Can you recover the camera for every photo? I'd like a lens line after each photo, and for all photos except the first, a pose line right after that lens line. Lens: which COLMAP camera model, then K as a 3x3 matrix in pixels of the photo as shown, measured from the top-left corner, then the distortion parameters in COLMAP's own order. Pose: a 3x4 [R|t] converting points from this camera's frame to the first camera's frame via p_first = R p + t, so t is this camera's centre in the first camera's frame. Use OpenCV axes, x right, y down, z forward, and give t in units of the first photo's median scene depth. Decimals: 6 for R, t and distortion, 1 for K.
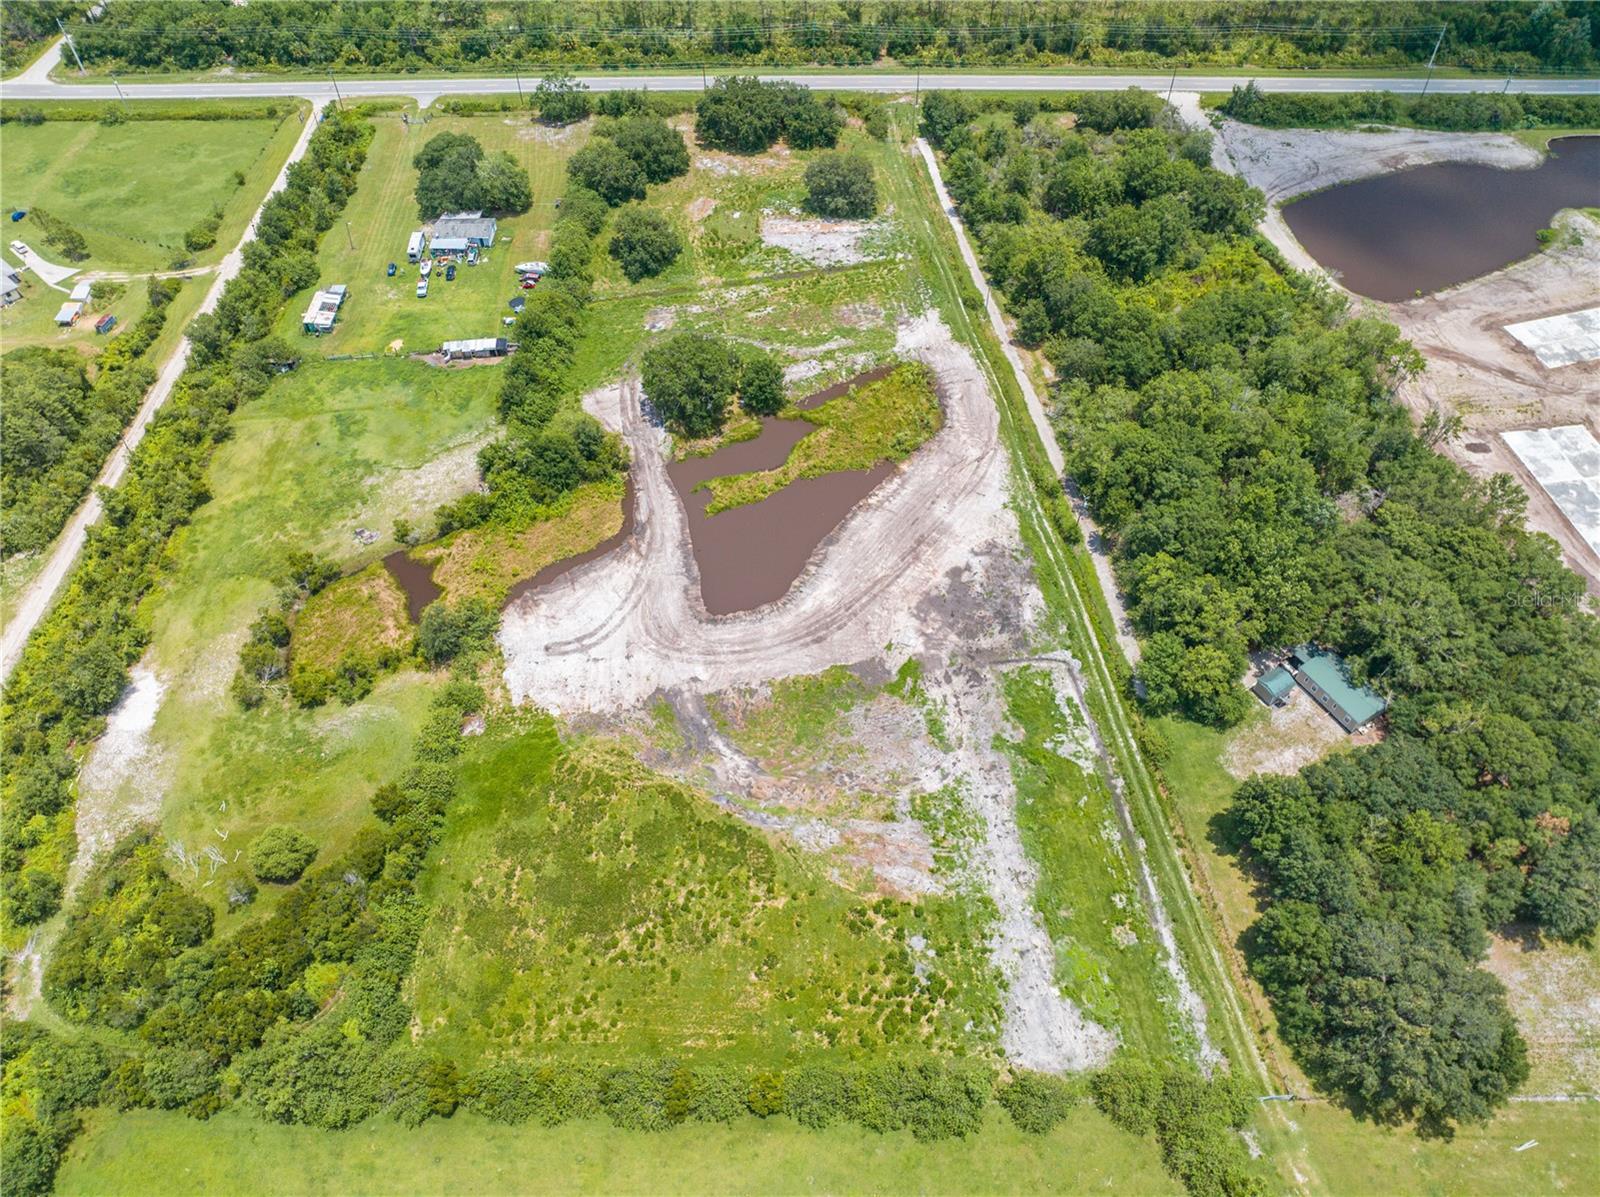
lens RADIAL K [[1133.4, 0, 789.7], [0, 1133.4, 595.1], [0, 0, 1]] dist [-0.033211, -0.005766]
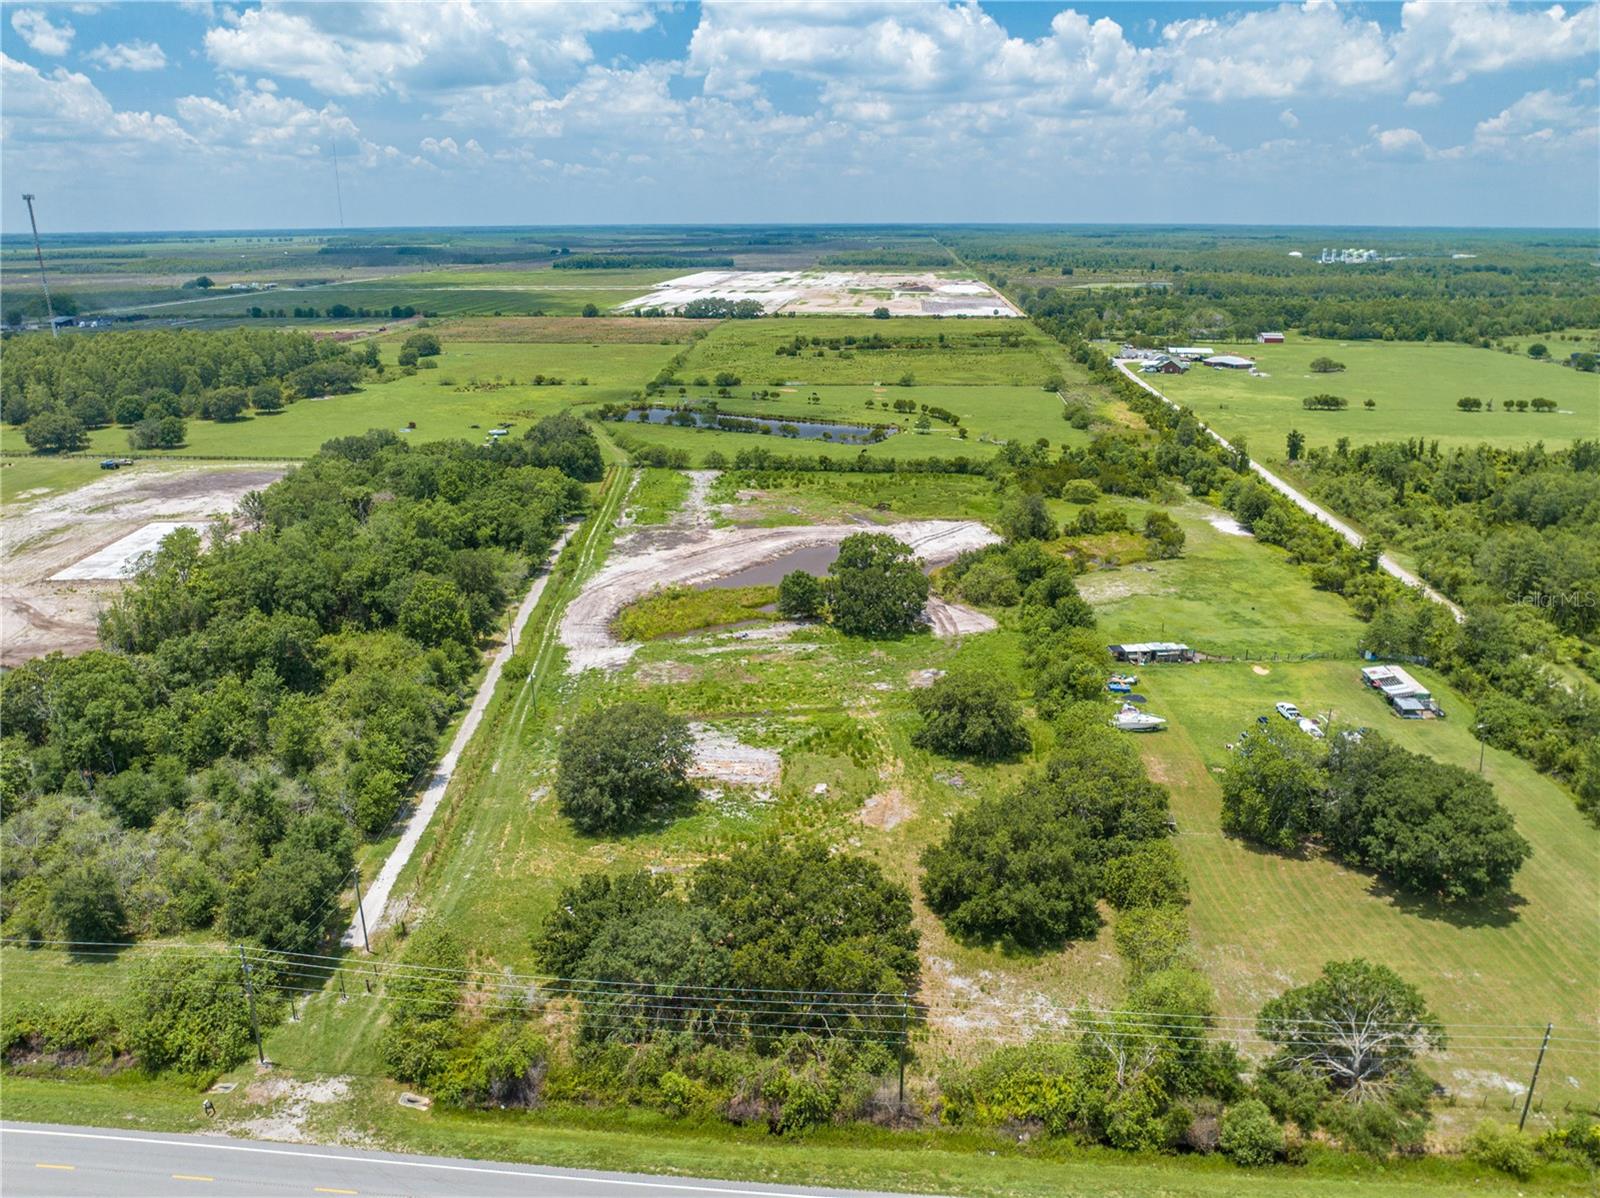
lens RADIAL K [[1148.2, 0, 790.4], [0, 1148.2, 594.5], [0, 0, 1]] dist [-0.034869, -0.000791]
pose [[-0.996507, -0.011432, 0.082719, -0.111832], [0.072130, 0.381272, 0.921645, -1.284149], [-0.042075, 0.924392, -0.379116, 1.625673]]
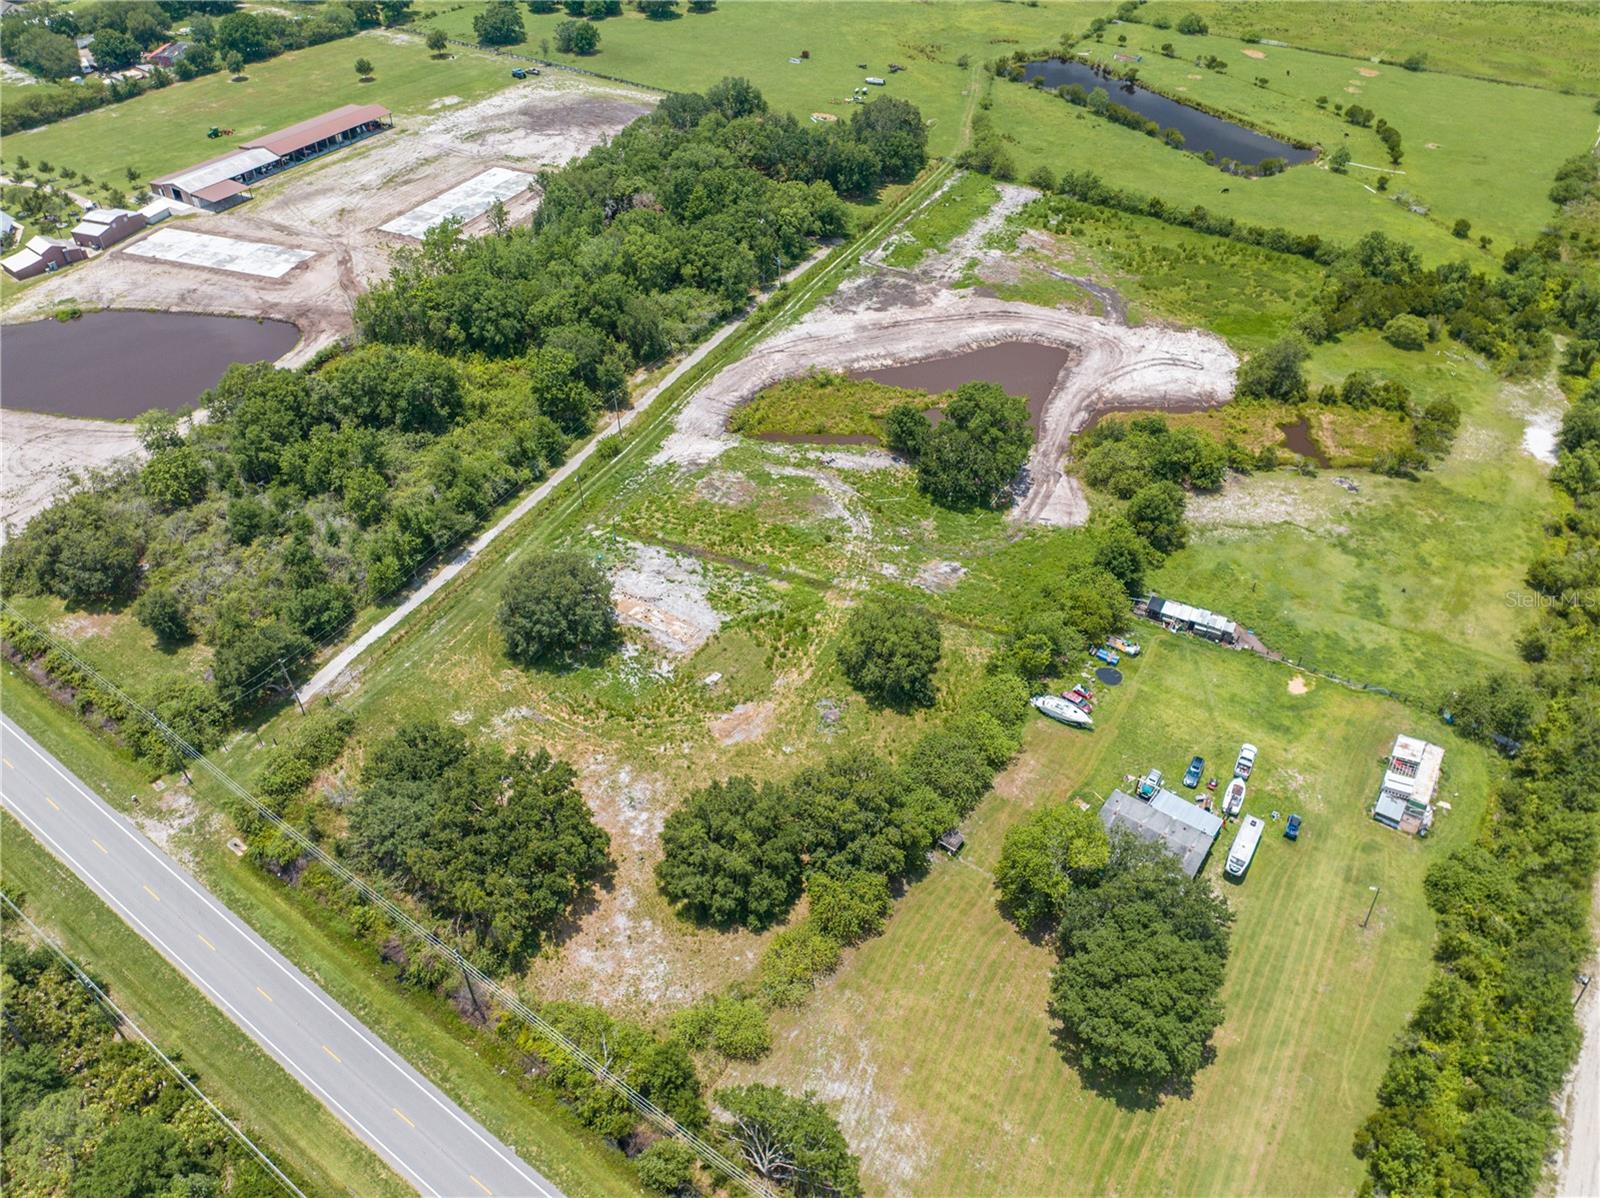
lens RADIAL K [[1148.2, 0, 790.4], [0, 1148.2, 594.5], [0, 0, 1]] dist [-0.034869, -0.000791]
pose [[-0.821022, -0.365436, 0.438611, -0.487283], [0.438251, 0.088932, 0.894443, -1.268494], [-0.365868, 0.926579, 0.087137, 1.283775]]
